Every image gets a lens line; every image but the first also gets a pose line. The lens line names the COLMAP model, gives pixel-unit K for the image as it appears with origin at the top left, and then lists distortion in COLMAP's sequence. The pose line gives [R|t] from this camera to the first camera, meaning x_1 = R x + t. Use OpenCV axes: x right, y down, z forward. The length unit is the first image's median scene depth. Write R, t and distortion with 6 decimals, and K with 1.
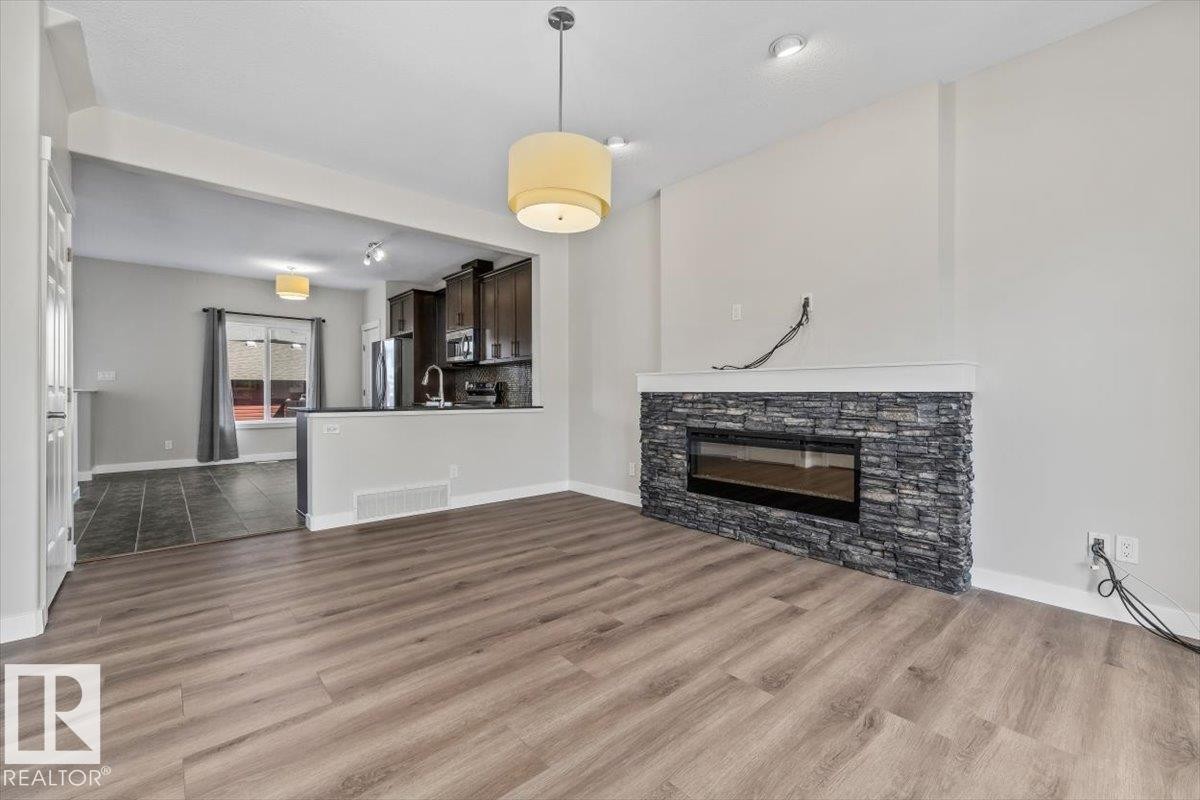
lens RADIAL K [[500.4, 0, 602.4], [0, 500.4, 399.1], [0, 0, 1]] dist [0.001783, 0.000177]
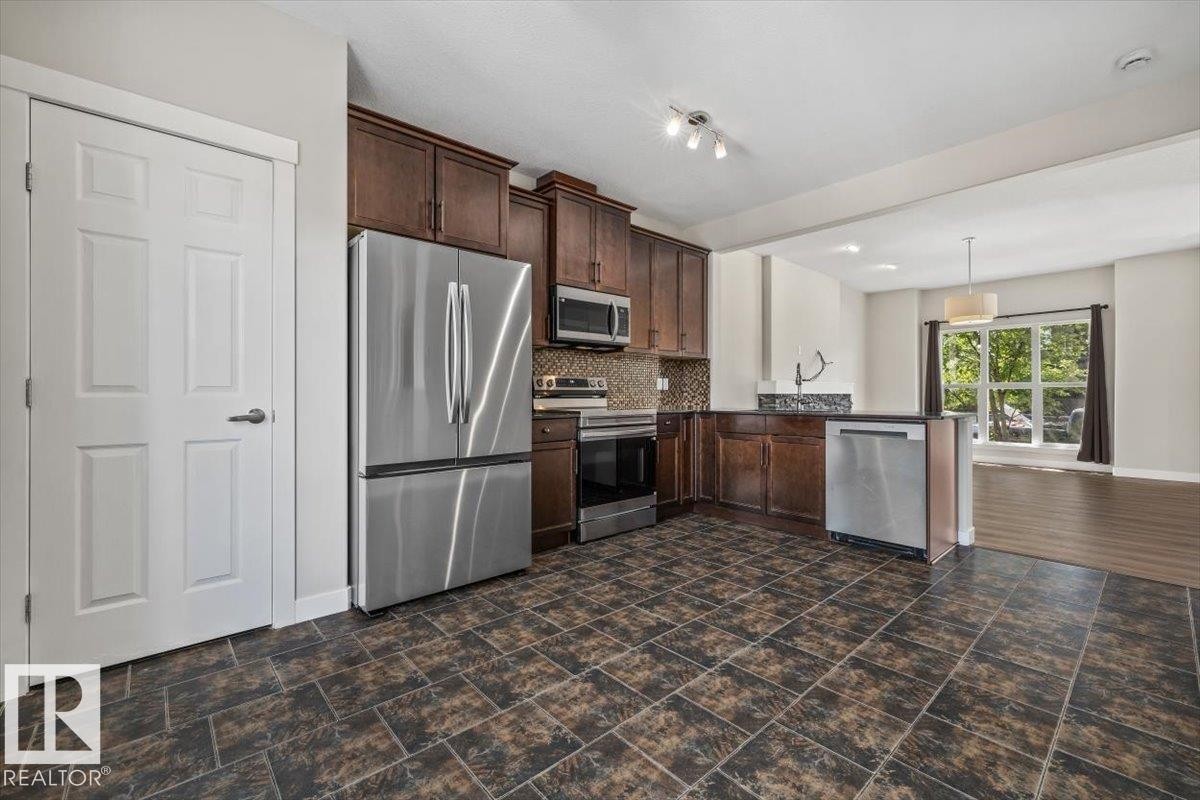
lens RADIAL K [[498.1, 0, 600.2], [0, 498.1, 390.1], [0, 0, 1]] dist [-0.000323, 0.000207]
pose [[0.000070, 0.004828, 0.999988, -1.718743], [0.008804, 0.999950, -0.004829, -0.028297], [-0.999961, 0.008805, 0.000028, 1.935252]]
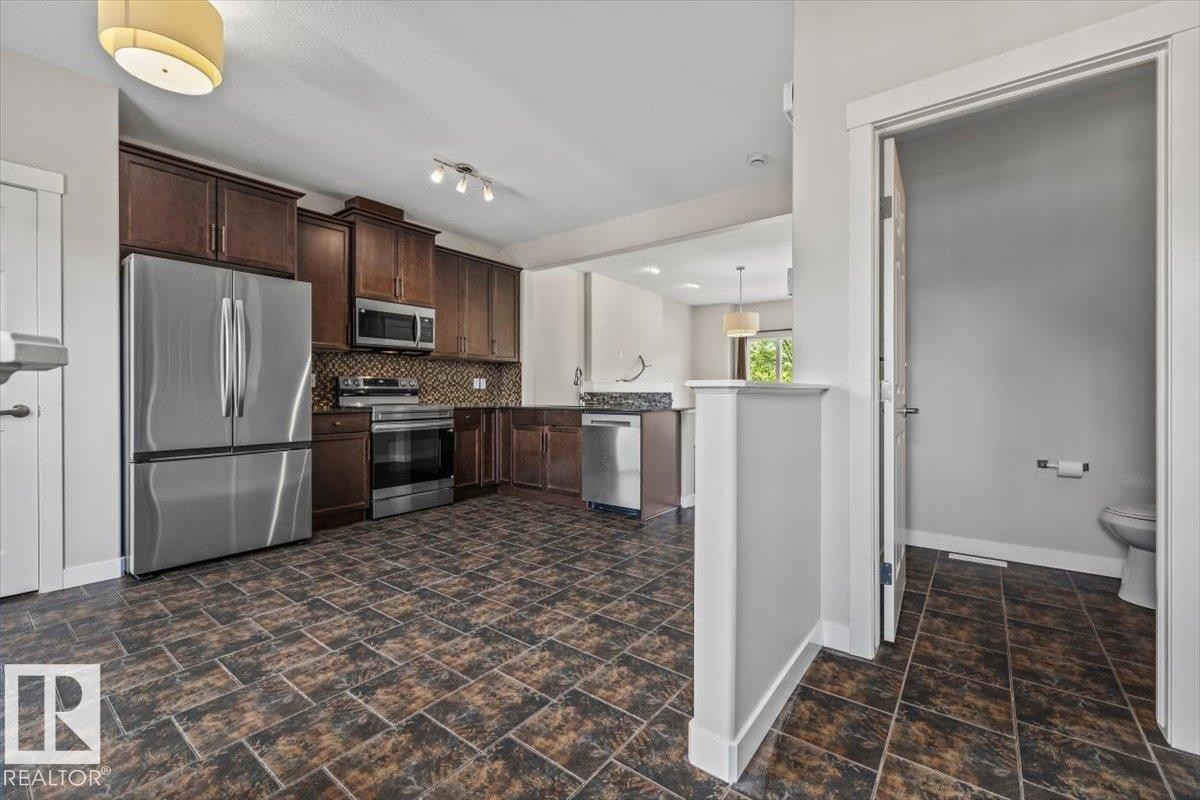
lens RADIAL K [[494.0, 0, 594.0], [0, 494.0, 392.2], [0, 0, 1]] dist [0.002212, -0.000287]
pose [[-0.178211, -0.001839, 0.983991, -1.961404], [0.008301, 0.999960, 0.003372, -0.025420], [-0.983957, 0.008769, -0.178188, 1.663344]]
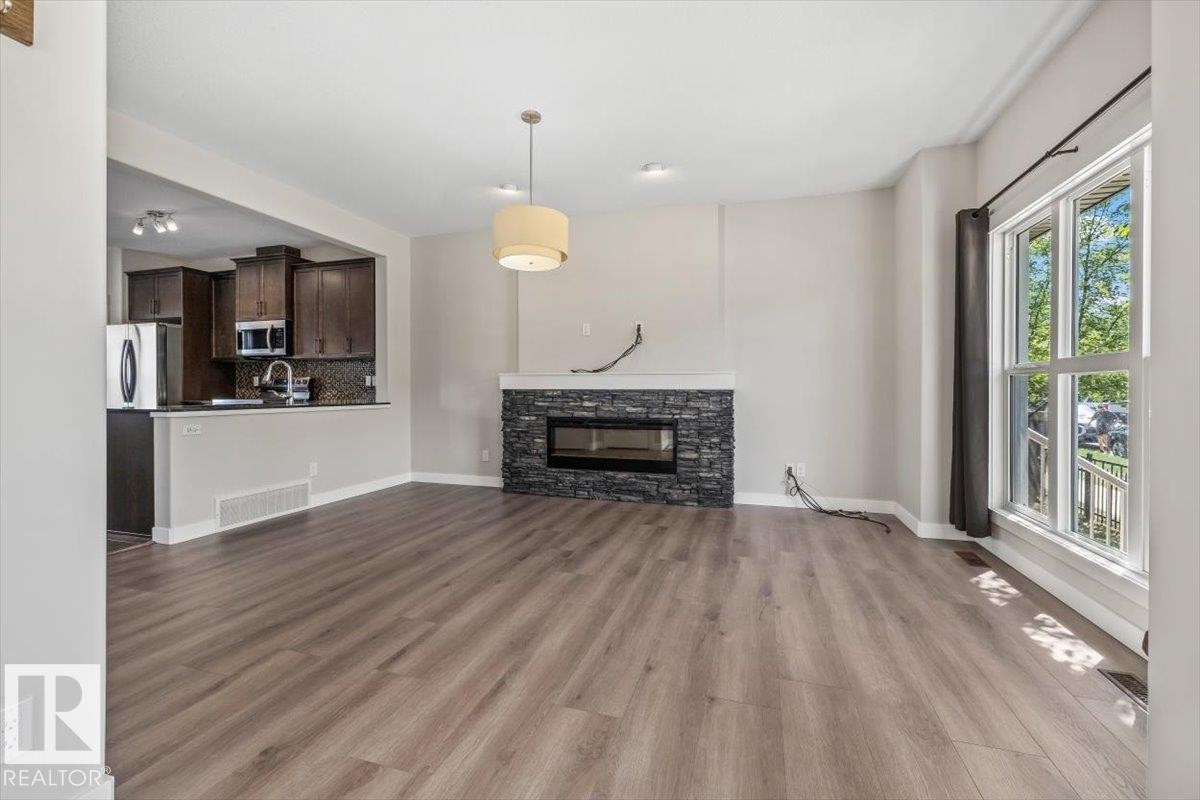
lens RADIAL K [[500.4, 0, 602.4], [0, 500.4, 399.1], [0, 0, 1]] dist [0.001783, 0.000177]
pose [[0.856424, -0.009897, 0.516178, -0.433228], [0.005535, 0.999935, 0.009990, -0.001285], [-0.516243, -0.005699, 0.856423, -0.187837]]
